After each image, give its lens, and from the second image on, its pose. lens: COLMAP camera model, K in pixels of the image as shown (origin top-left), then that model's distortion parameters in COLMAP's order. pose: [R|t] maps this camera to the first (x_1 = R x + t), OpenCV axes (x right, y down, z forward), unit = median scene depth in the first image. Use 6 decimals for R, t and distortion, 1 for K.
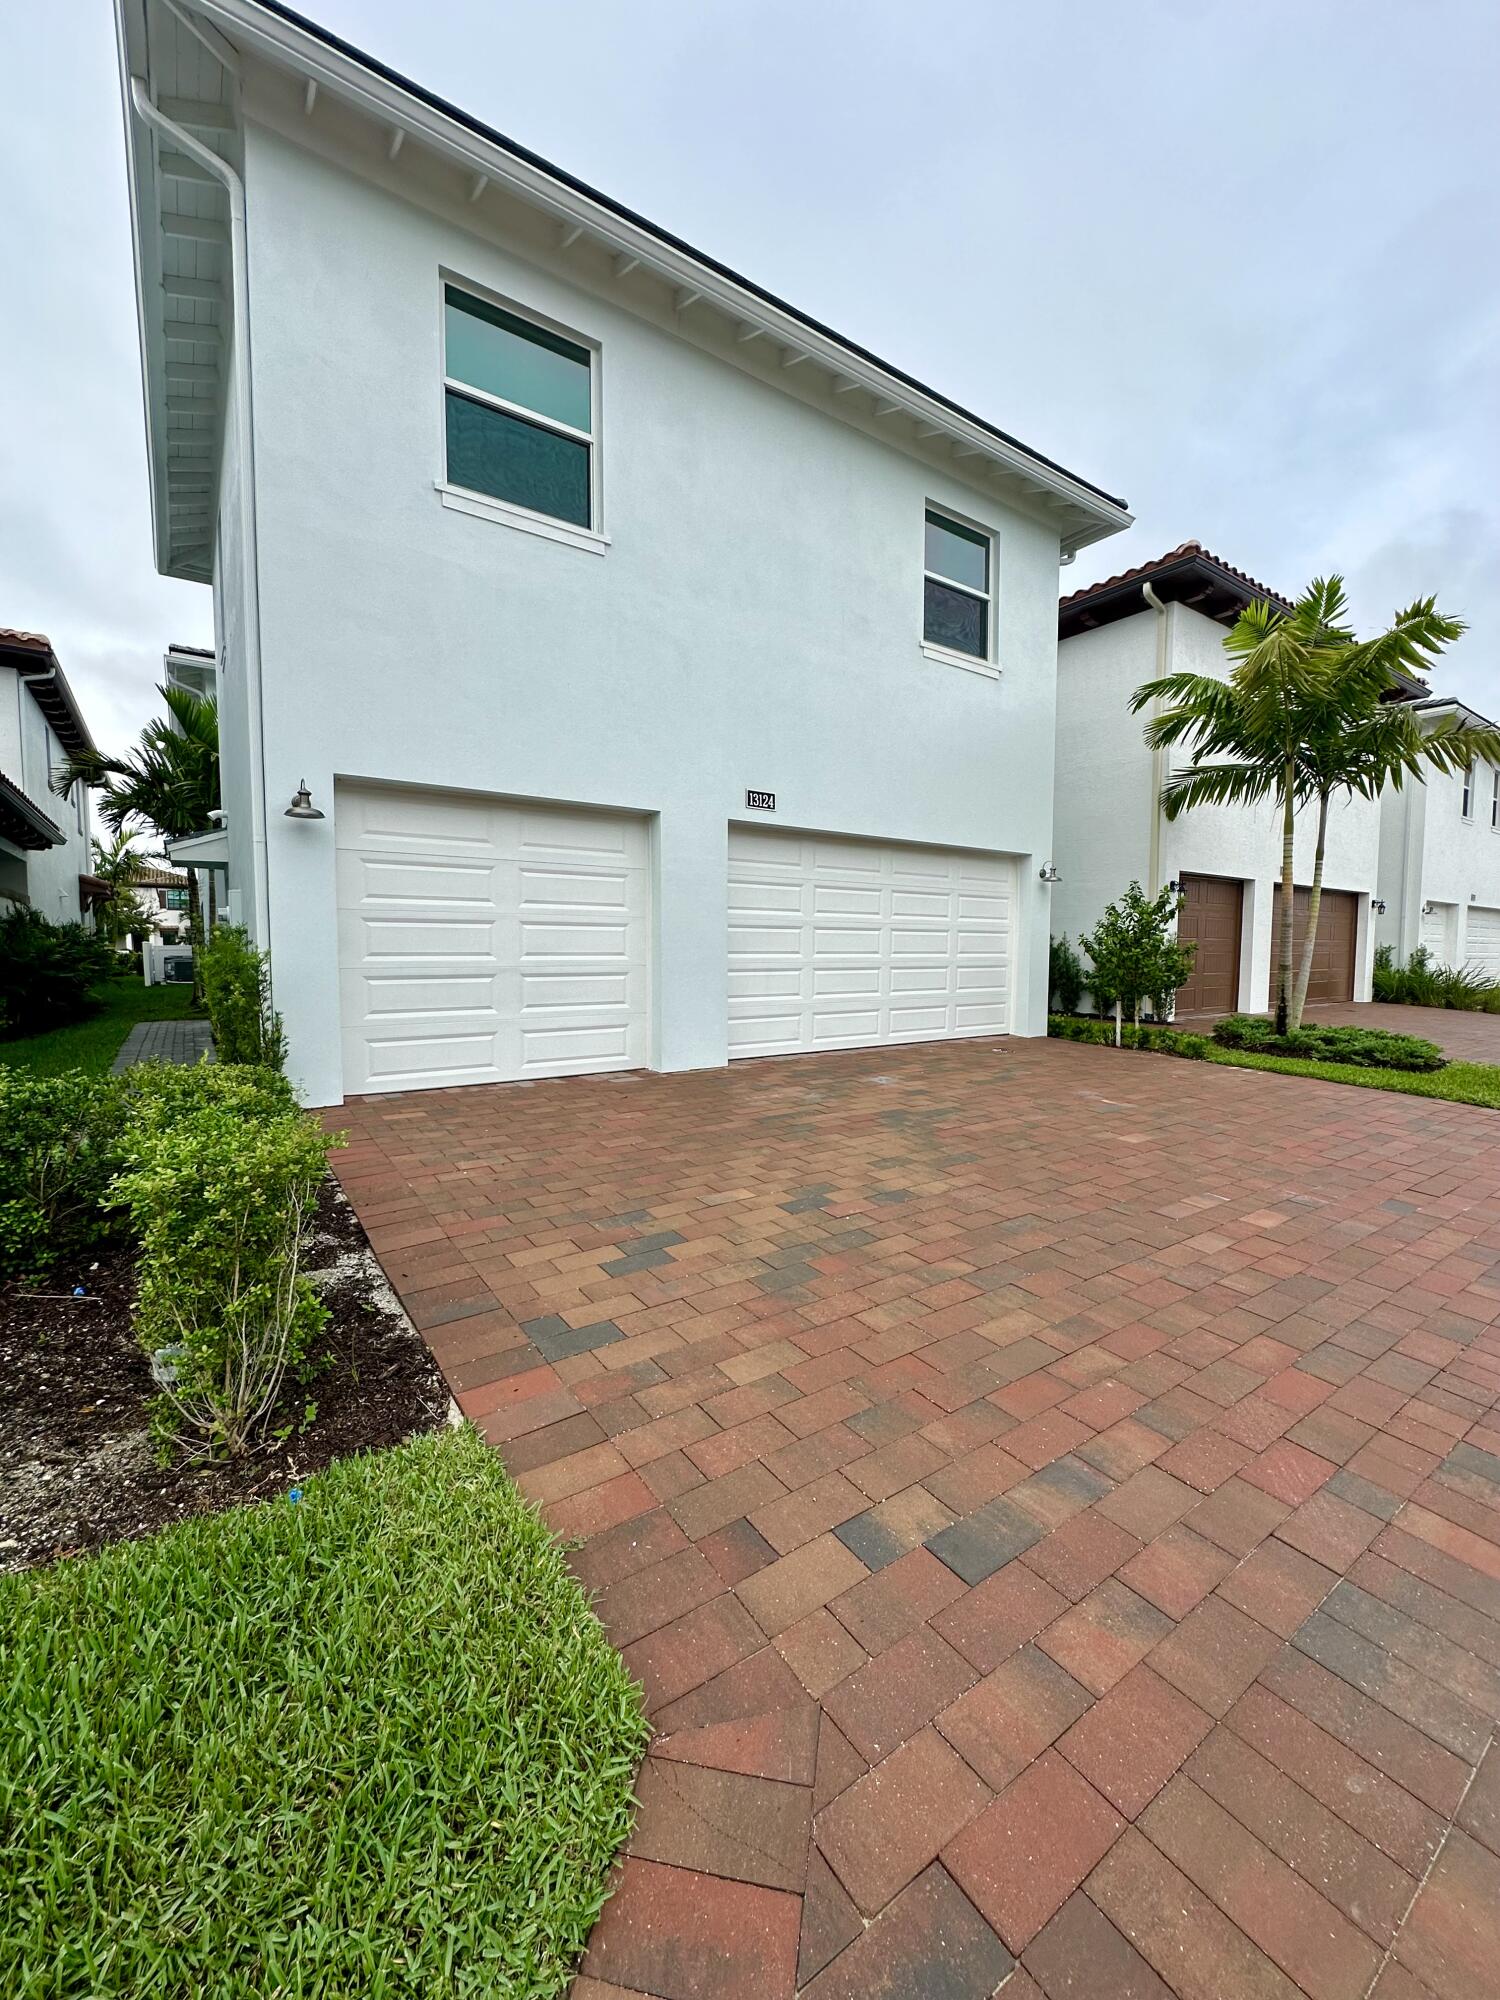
lens RADIAL K [[796.2, 0, 750.0], [0, 796.2, 1000.0], [0, 0, 1]] dist [-0.002472, 0.000720]
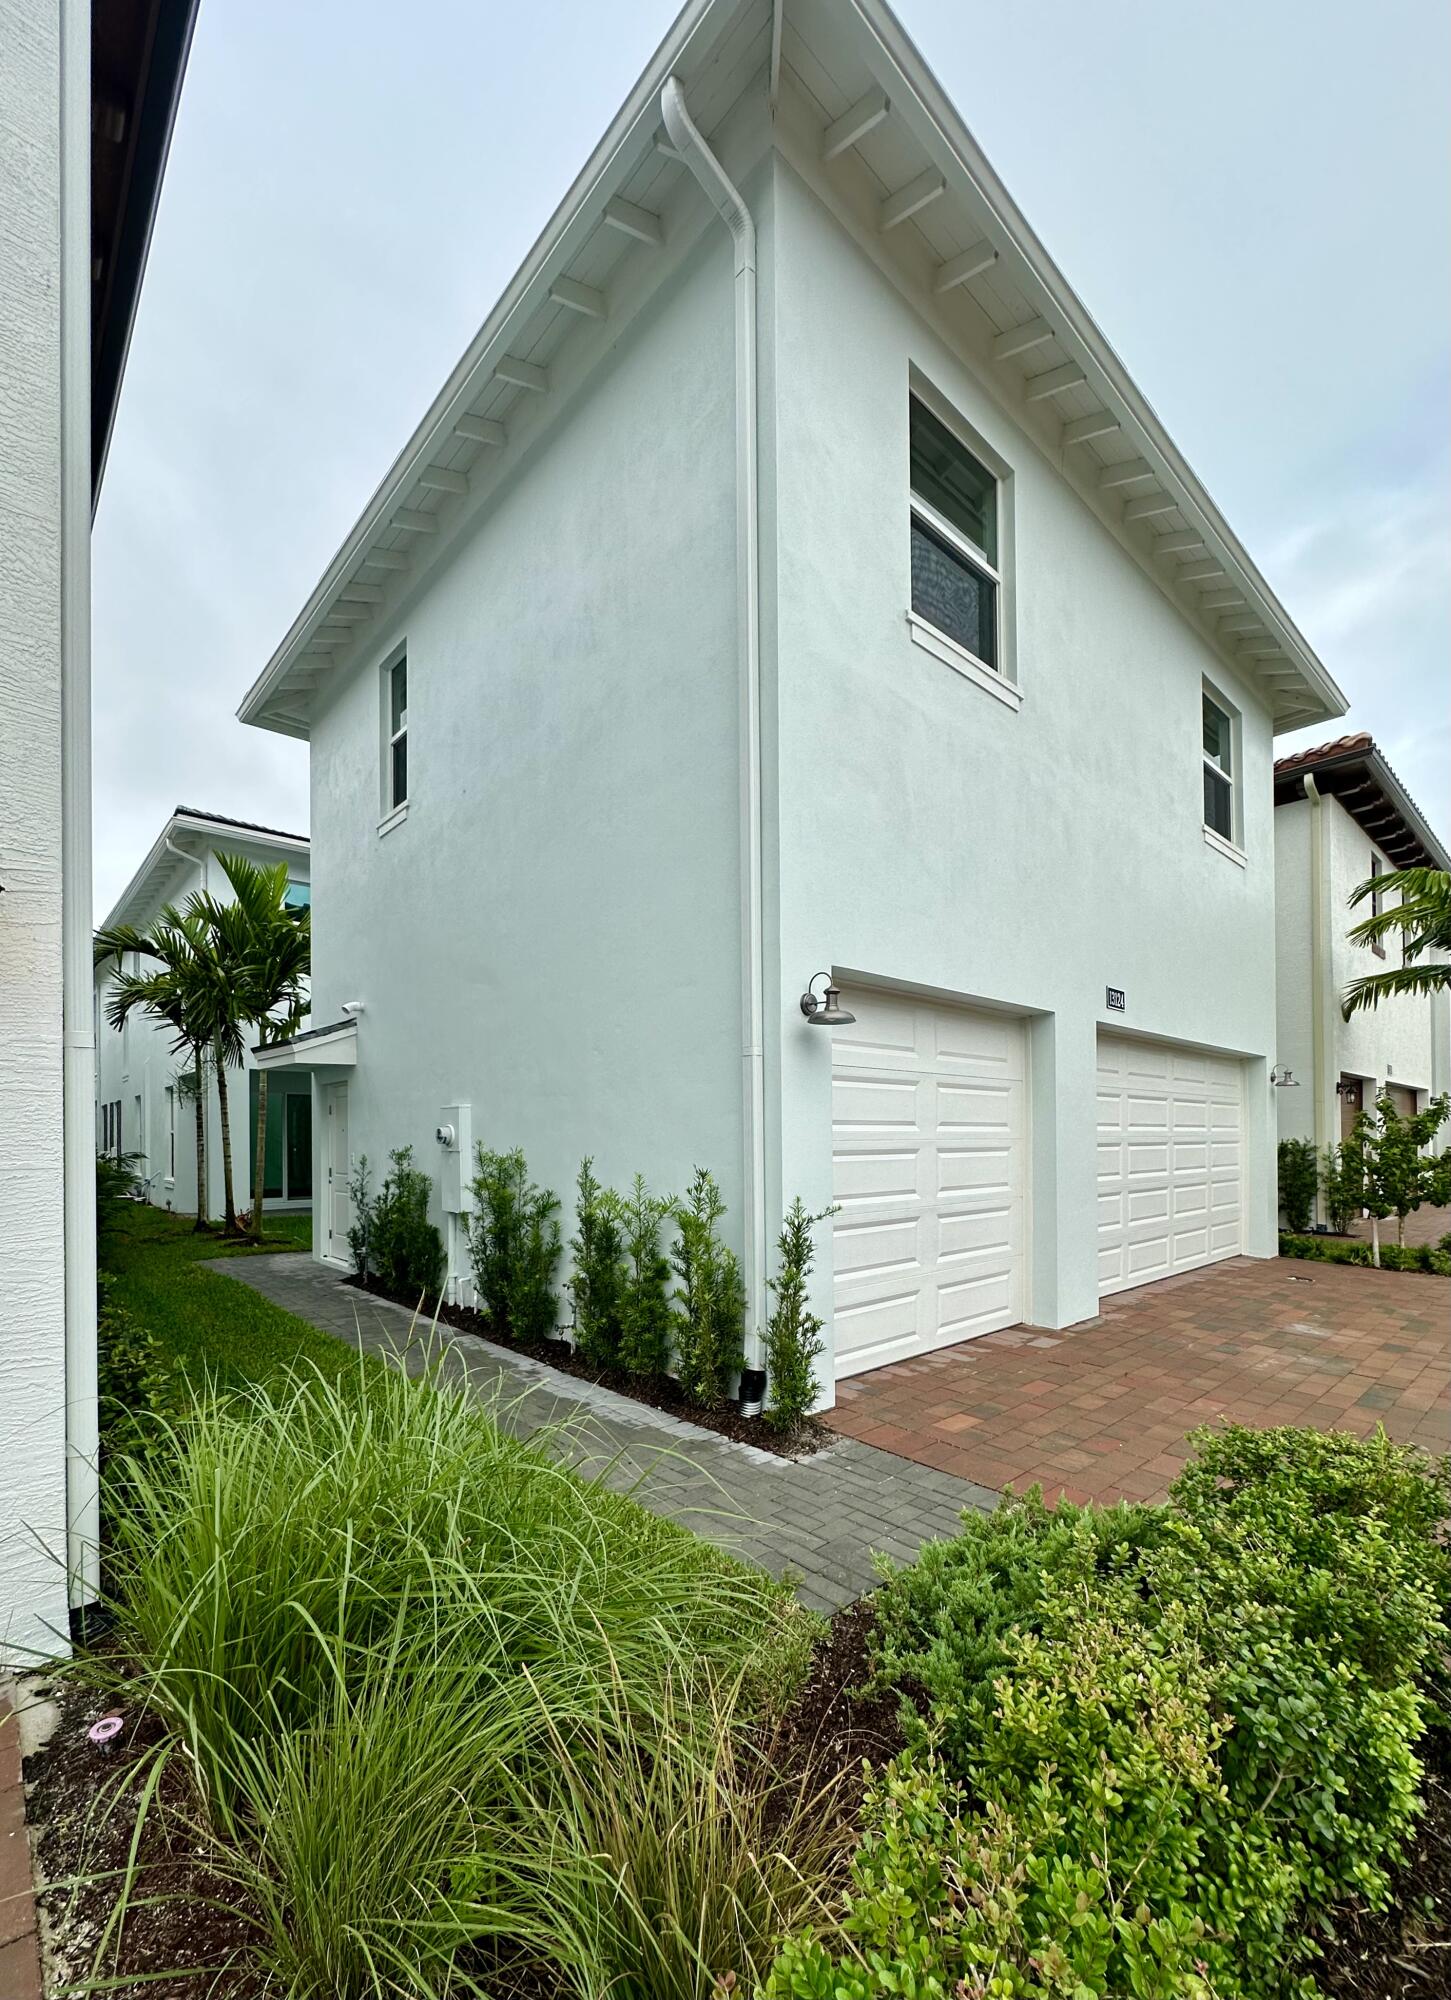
lens RADIAL K [[828.5, 0, 673.4], [0, 828.5, 1136.2], [0, 0, 1]] dist [-0.002582, -0.000192]
pose [[0.995094, -0.008635, 0.098551, -0.550154], [0.015312, 0.997622, -0.067199, -0.051748], [-0.097737, 0.068379, 0.992860, 0.173665]]
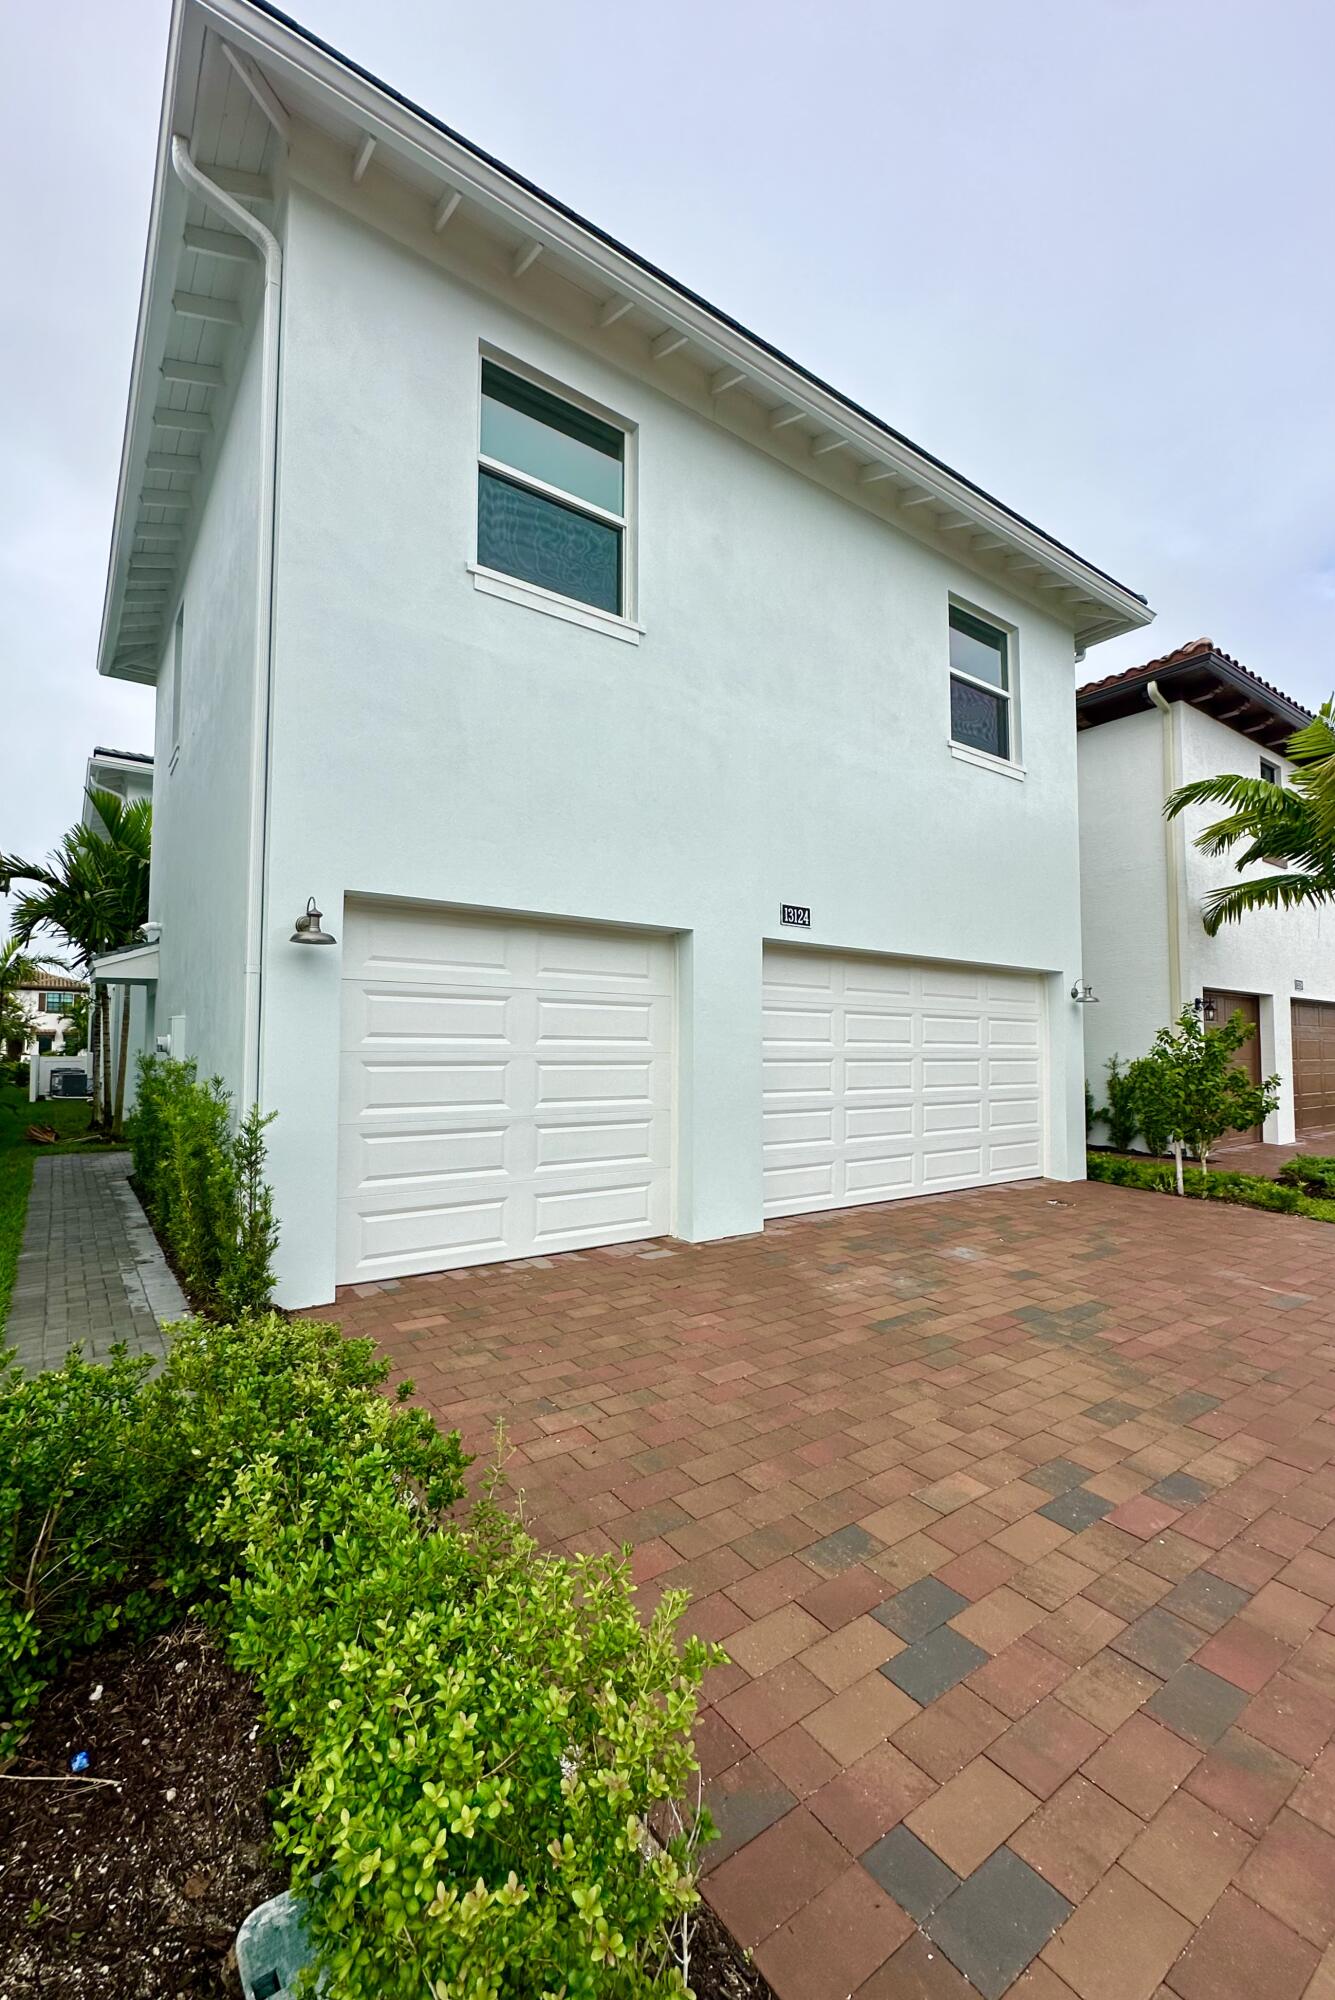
lens RADIAL K [[821.1, 0, 624.6], [0, 821.1, 1008.6], [0, 0, 1]] dist [-0.000431, -0.000354]
pose [[0.999954, 0.001620, -0.009420, -0.164010], [-0.002691, 0.993376, -0.114876, -0.047823], [0.009171, 0.114896, 0.993335, 0.124476]]
